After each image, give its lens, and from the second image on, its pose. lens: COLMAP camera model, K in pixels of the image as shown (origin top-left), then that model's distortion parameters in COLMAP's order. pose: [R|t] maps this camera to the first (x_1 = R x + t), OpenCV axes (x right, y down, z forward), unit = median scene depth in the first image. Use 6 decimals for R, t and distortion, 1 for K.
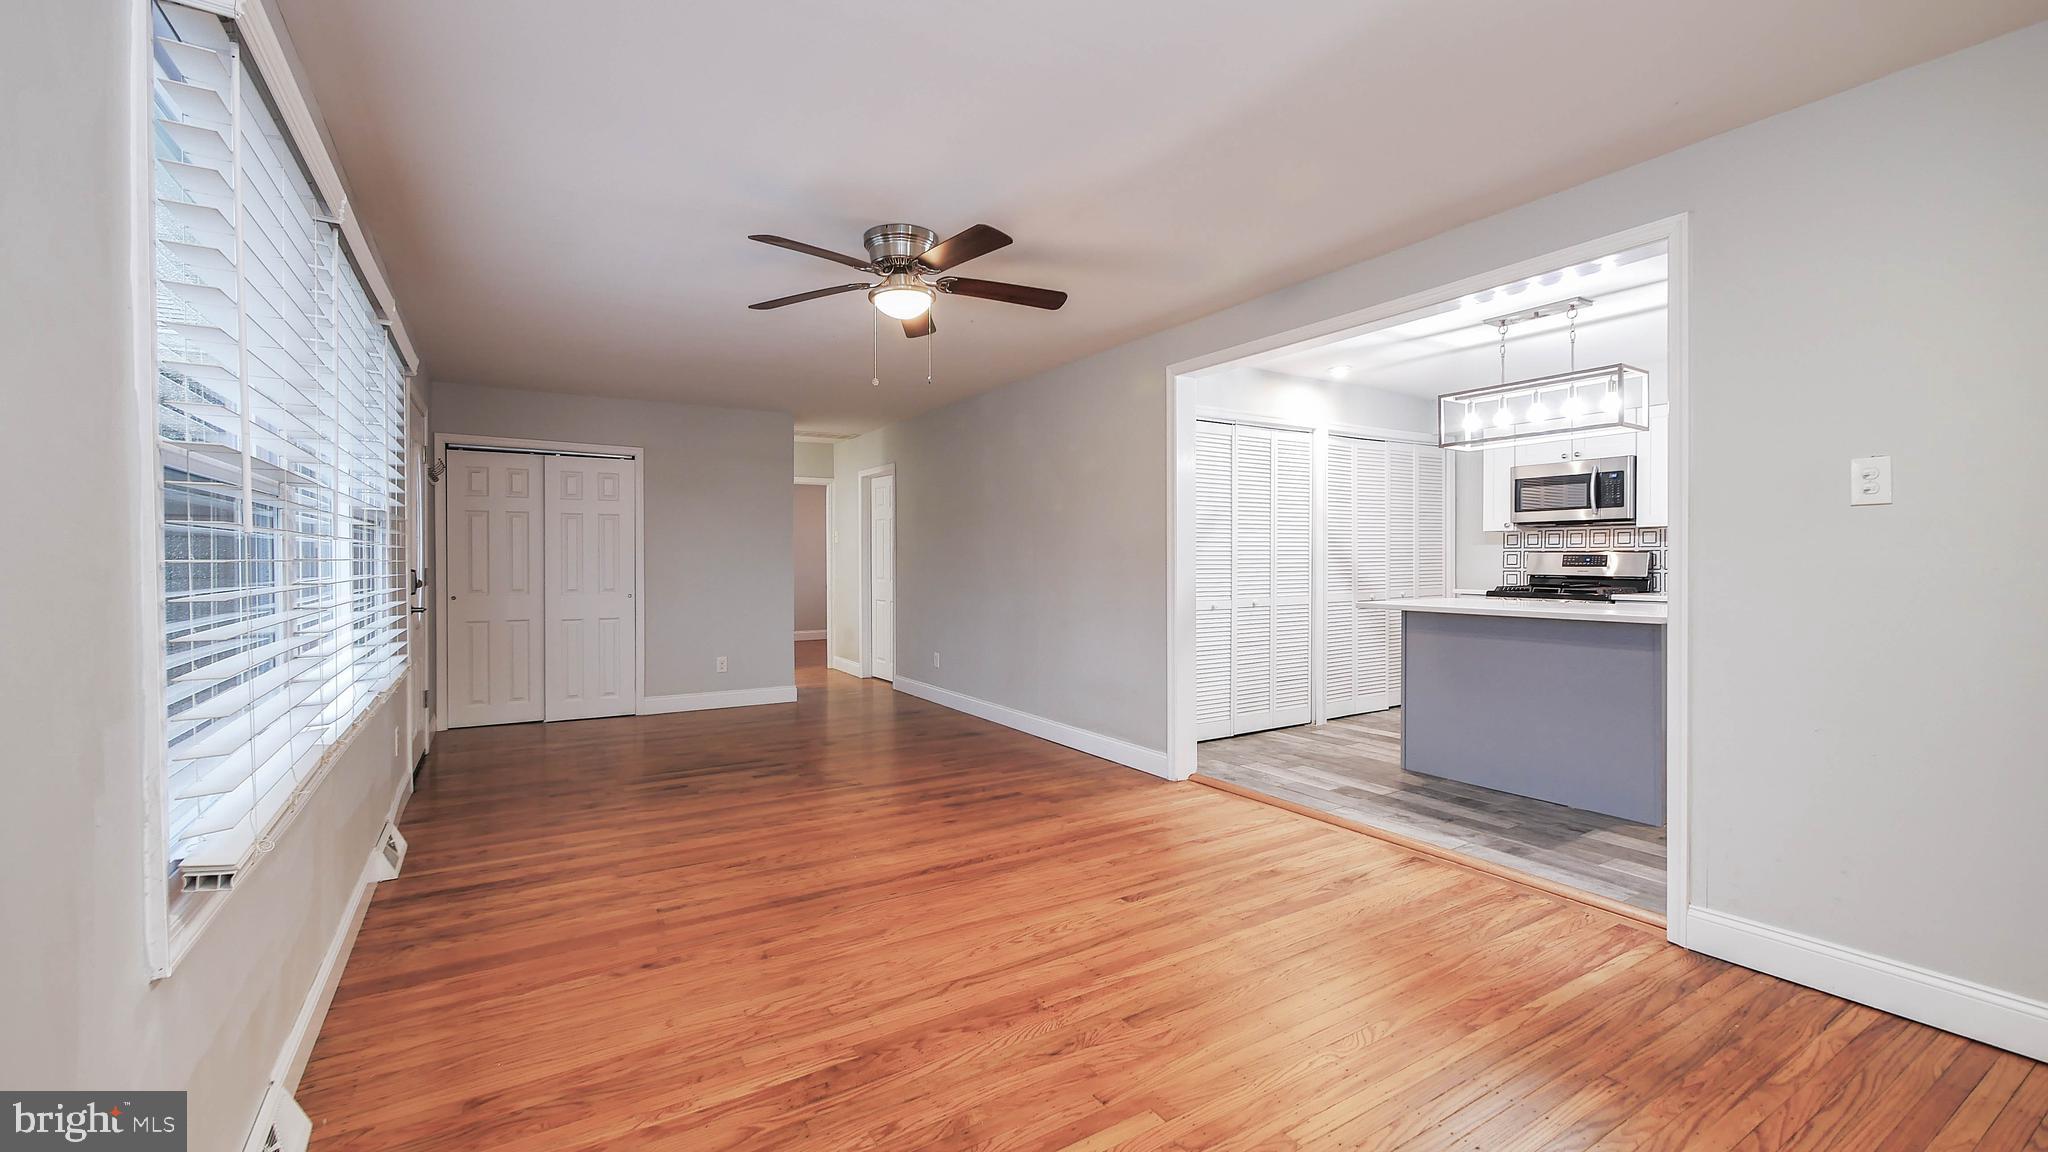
lens RADIAL K [[842.6, 0, 1020.5], [0, 842.6, 564.8], [0, 0, 1]] dist [-0.009866, 0.002313]
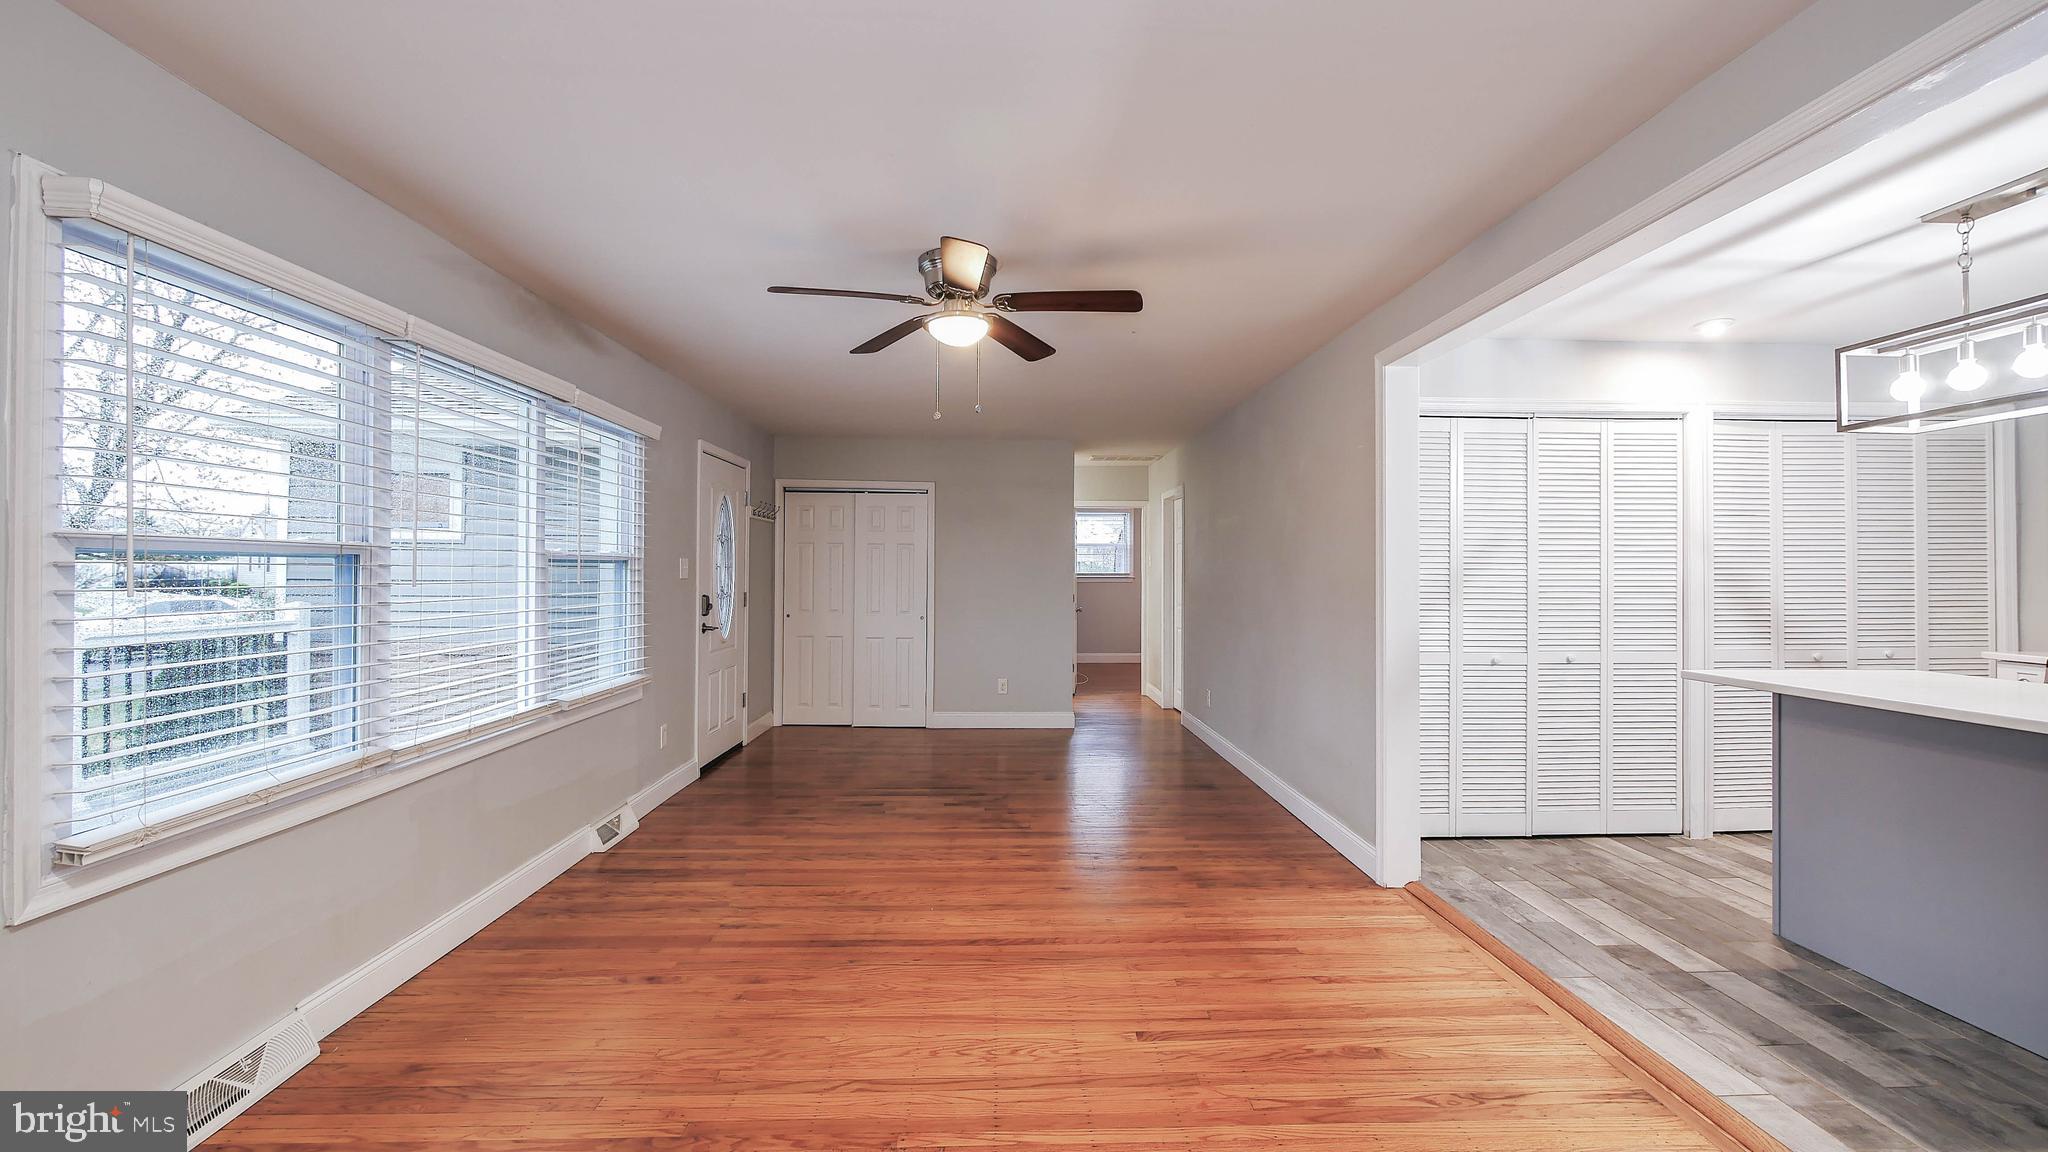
lens RADIAL K [[842.6, 0, 1020.5], [0, 842.6, 564.8], [0, 0, 1]] dist [-0.009866, 0.002313]
pose [[0.868689, 0.002076, -0.495353, 0.357981], [-0.011036, 0.999824, -0.015163, -0.031782], [0.495235, 0.018639, 0.868559, 0.203597]]
